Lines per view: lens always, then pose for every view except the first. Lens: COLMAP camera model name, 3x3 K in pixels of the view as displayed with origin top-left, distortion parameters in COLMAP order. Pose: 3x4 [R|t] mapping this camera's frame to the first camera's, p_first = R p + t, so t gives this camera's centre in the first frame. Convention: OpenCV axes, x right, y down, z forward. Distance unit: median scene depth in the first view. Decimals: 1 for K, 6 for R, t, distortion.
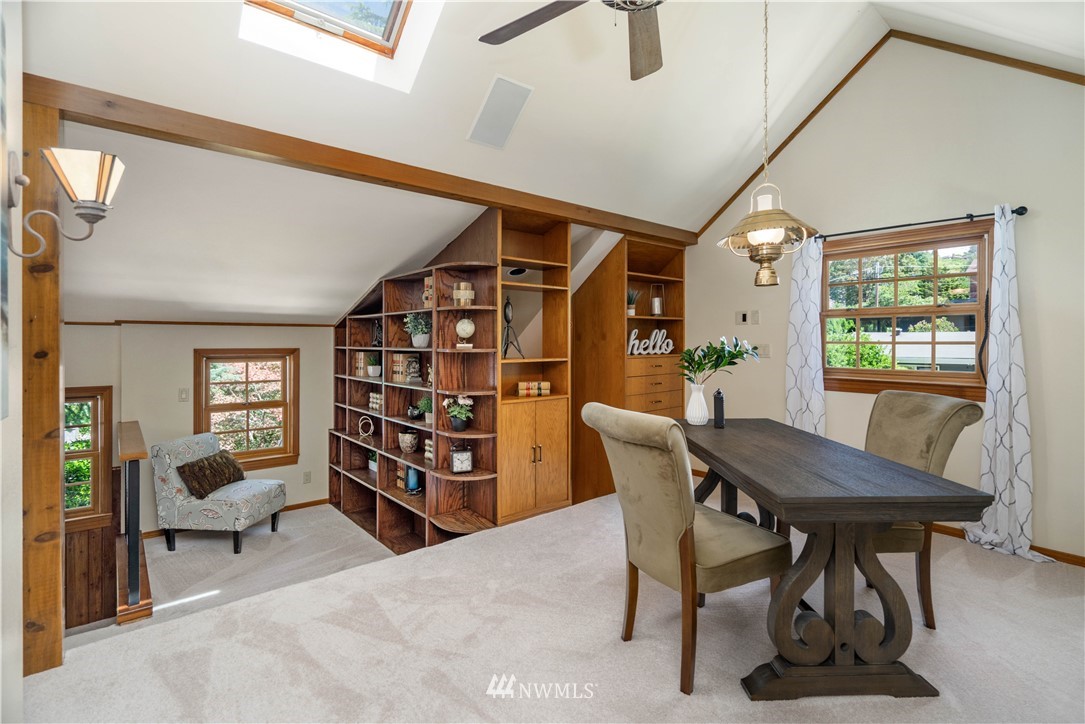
lens RADIAL K [[510.3, 0, 542.5], [0, 510.3, 362.0], [0, 0, 1]] dist [-0.001162, -0.000043]
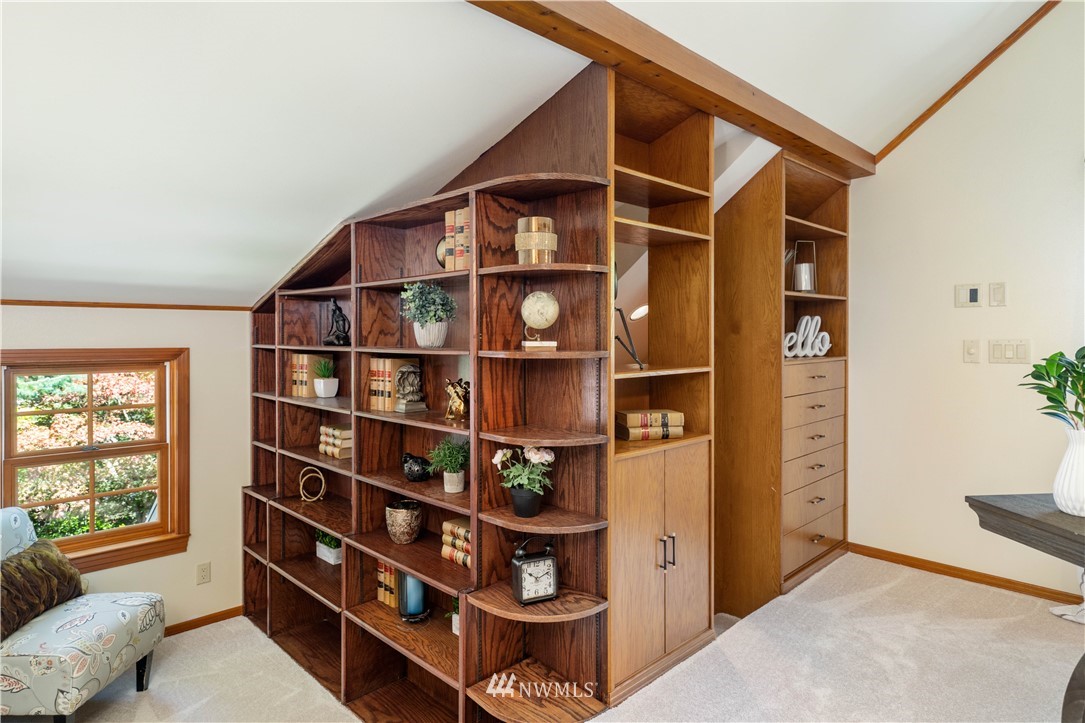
lens RADIAL K [[618.0, 0, 542.5], [0, 618.0, 361.5], [0, 0, 1]] dist [0.006864, 0.001300]
pose [[0.996726, -0.003949, 0.080759, -0.171393], [0.003721, 0.999989, 0.002978, -0.015048], [-0.080770, -0.002667, 0.996729, 0.343356]]
